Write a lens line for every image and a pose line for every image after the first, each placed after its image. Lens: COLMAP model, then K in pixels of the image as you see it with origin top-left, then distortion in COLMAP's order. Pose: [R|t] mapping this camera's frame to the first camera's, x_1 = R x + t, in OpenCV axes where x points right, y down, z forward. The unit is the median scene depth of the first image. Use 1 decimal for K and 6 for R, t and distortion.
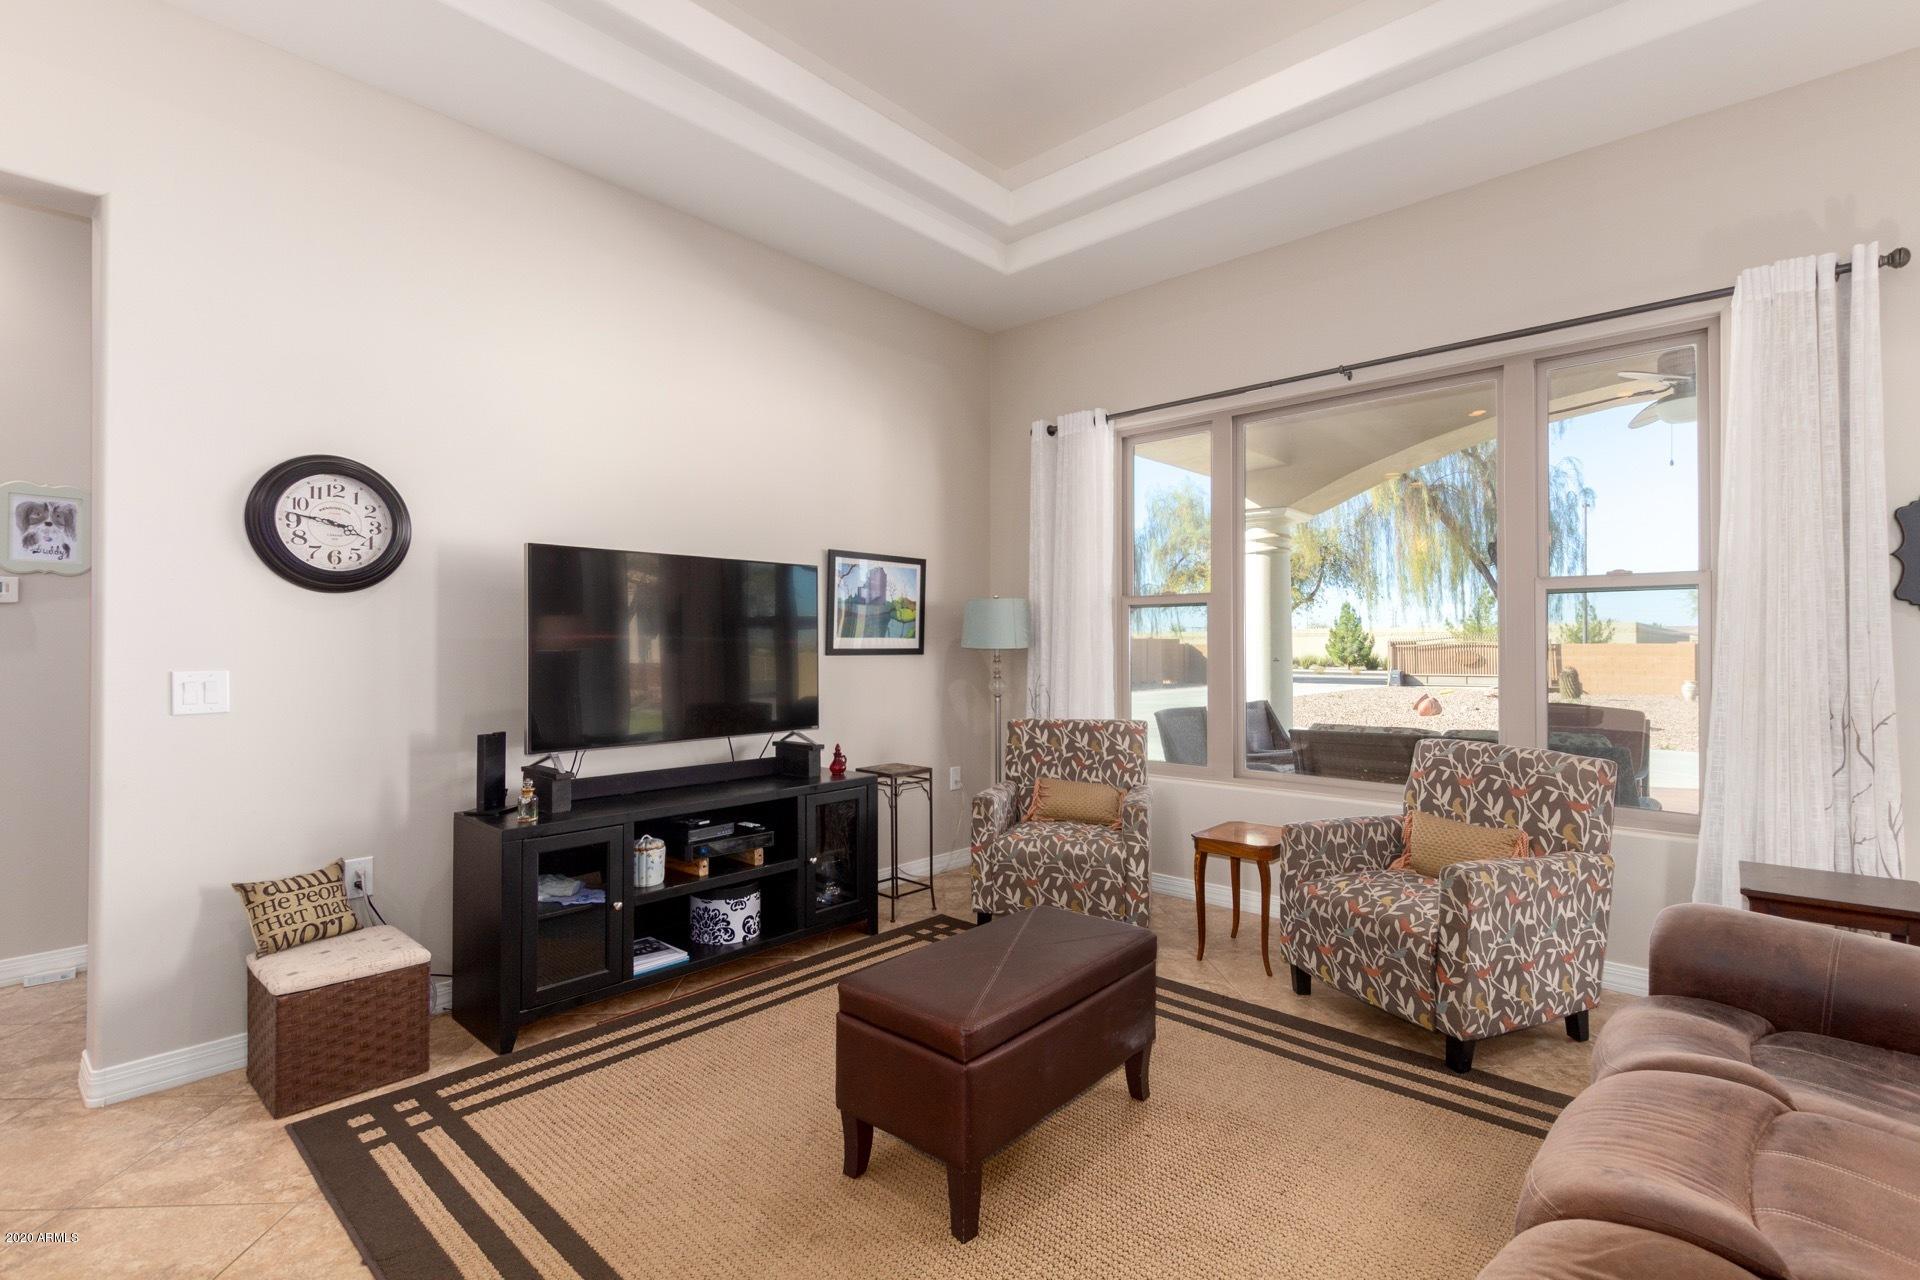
lens RADIAL K [[876.7, 0, 955.7], [0, 876.7, 639.1], [0, 0, 1]] dist [0.002428, -0.001001]
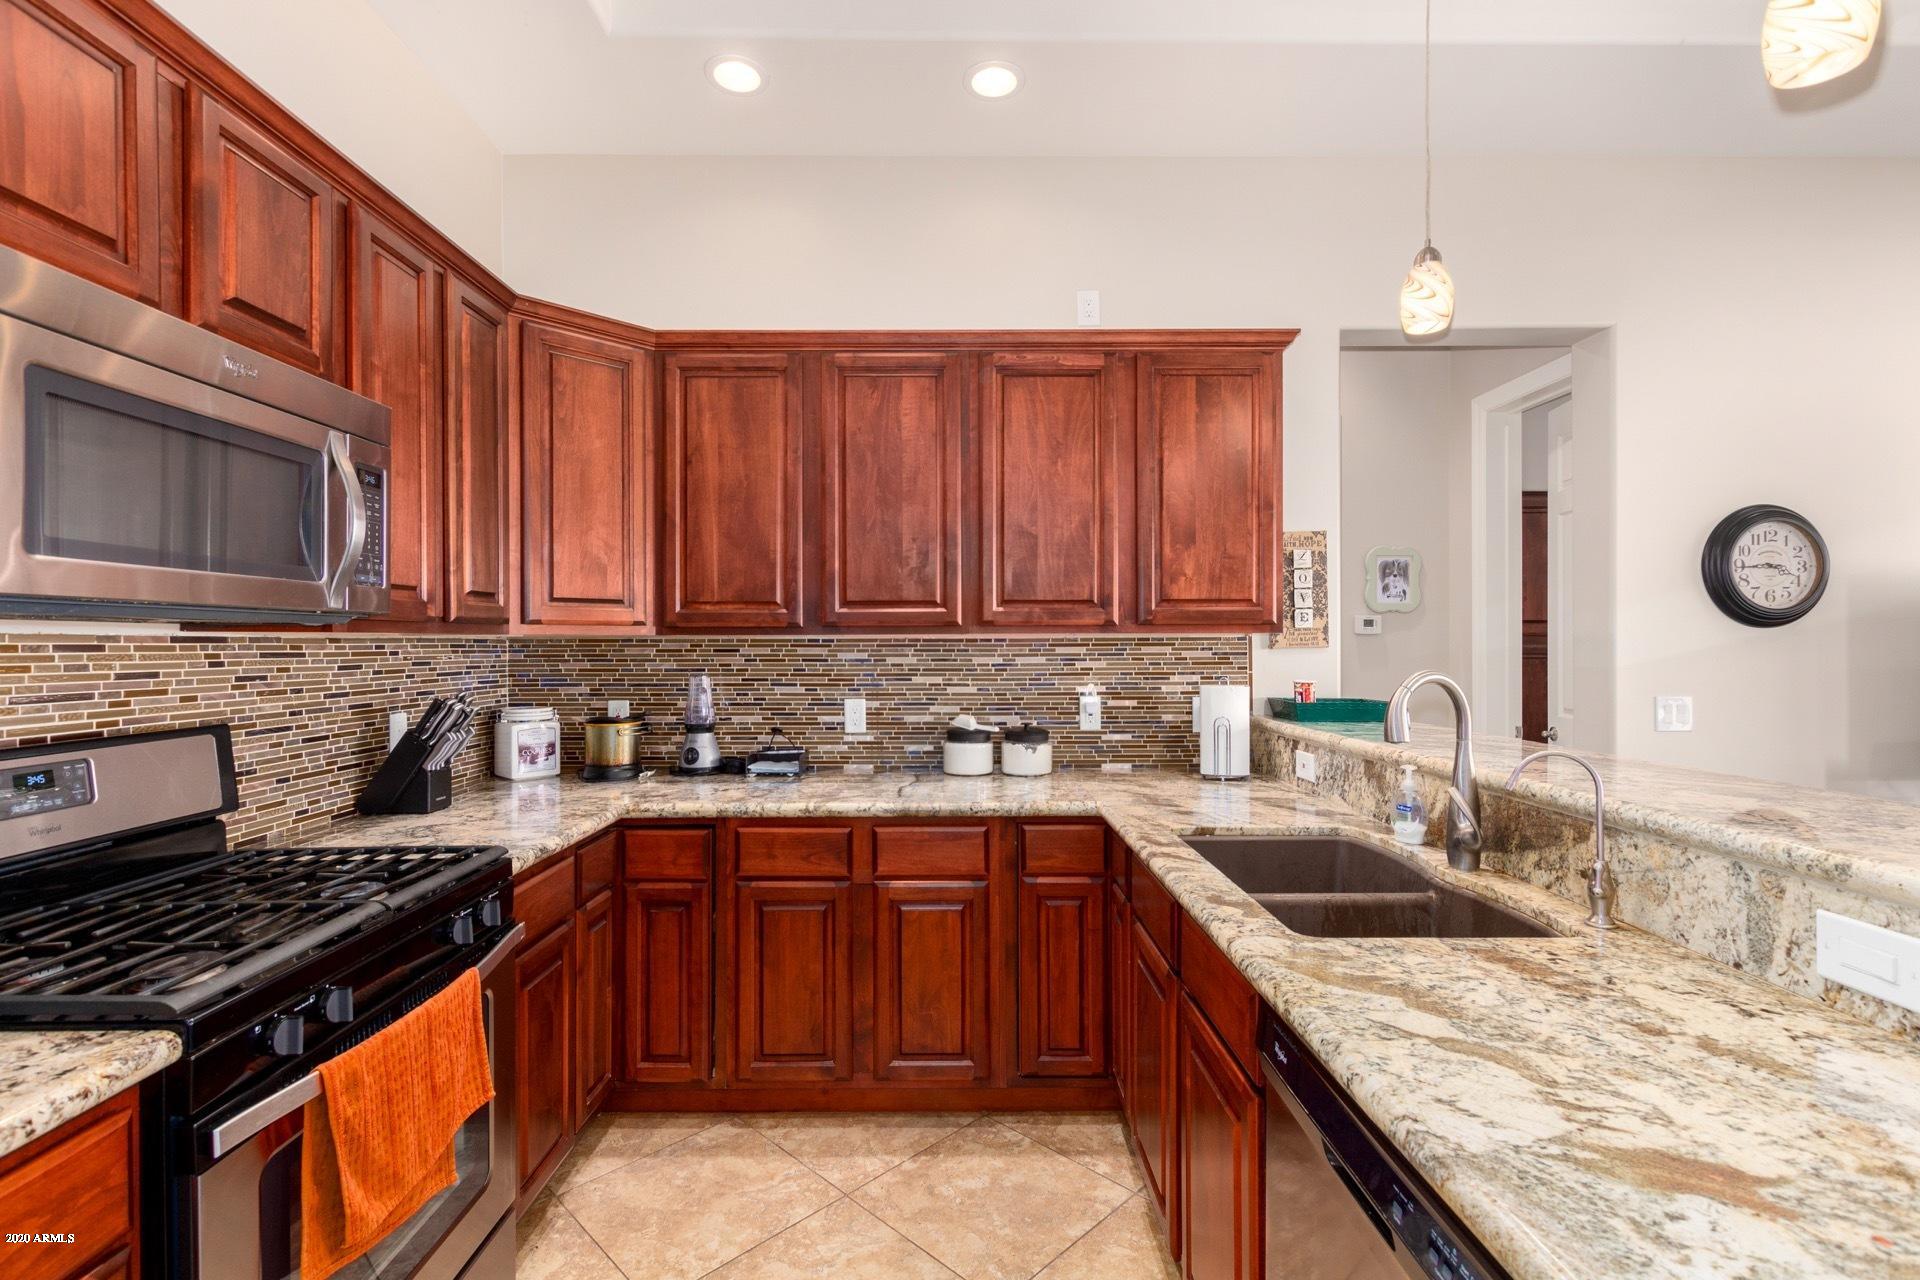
lens RADIAL K [[876.7, 0, 949.0], [0, 876.7, 636.8], [0, 0, 1]] dist [0.002428, -0.001001]
pose [[0.664594, -0.005628, -0.747183, -0.779800], [0.010633, 0.999942, 0.001925, -0.075531], [0.747129, -0.009225, 0.664615, -0.698540]]
